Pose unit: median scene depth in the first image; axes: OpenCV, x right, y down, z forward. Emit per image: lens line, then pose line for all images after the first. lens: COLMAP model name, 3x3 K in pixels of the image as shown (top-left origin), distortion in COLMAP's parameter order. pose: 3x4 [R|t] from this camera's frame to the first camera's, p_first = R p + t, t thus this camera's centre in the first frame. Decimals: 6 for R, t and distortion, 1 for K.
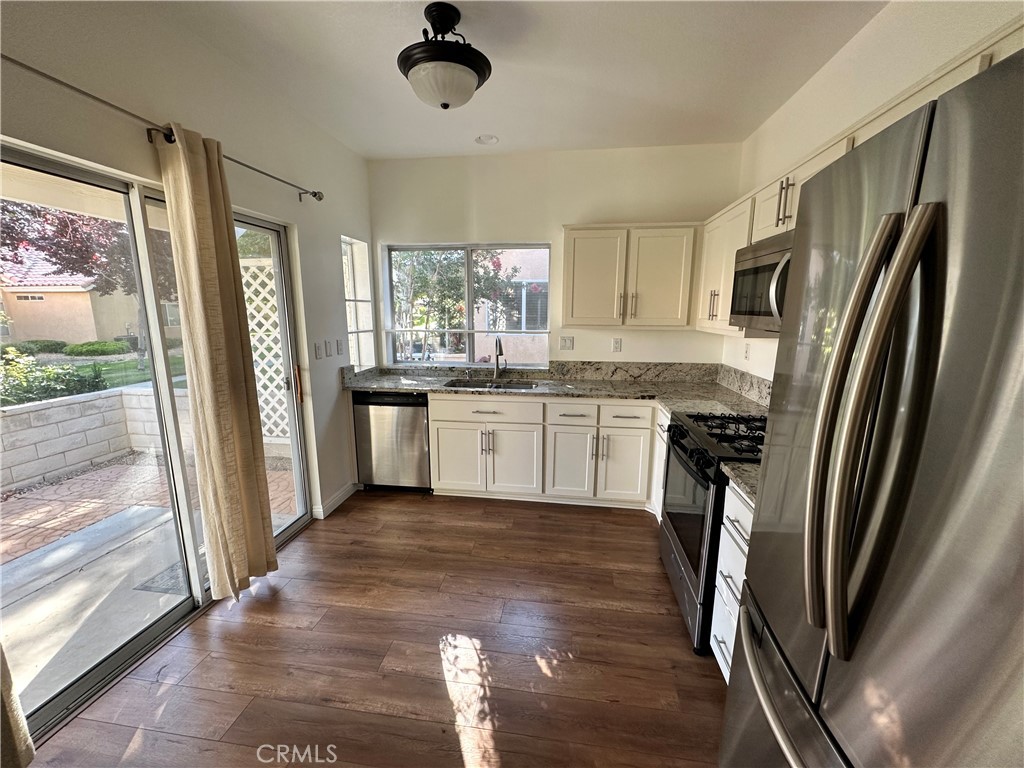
lens RADIAL K [[409.9, 0, 512.1], [0, 409.9, 384.6], [0, 0, 1]] dist [0.001449, 0.000110]
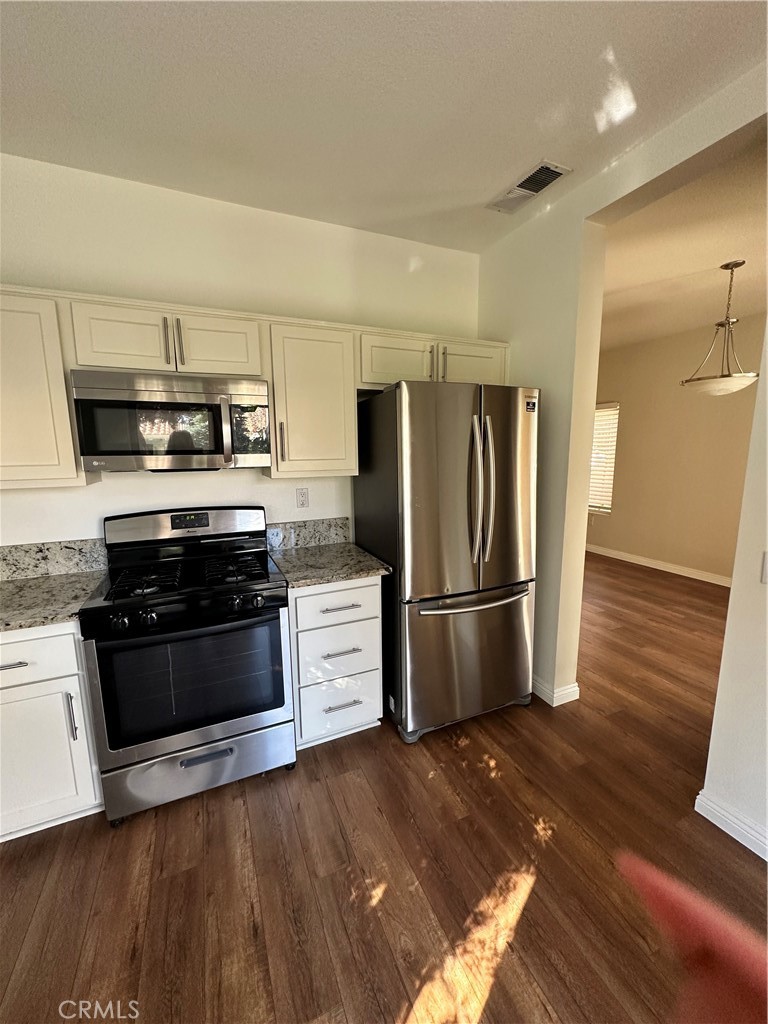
lens RADIAL K [[409.9, 0, 386.3], [0, 409.9, 516.6], [0, 0, 1]] dist [0.001449, 0.000110]
pose [[-0.534488, -0.134980, 0.834328, -0.551779], [0.159442, 0.953336, 0.256376, -0.231199], [-0.830000, 0.270057, -0.488025, 1.313846]]
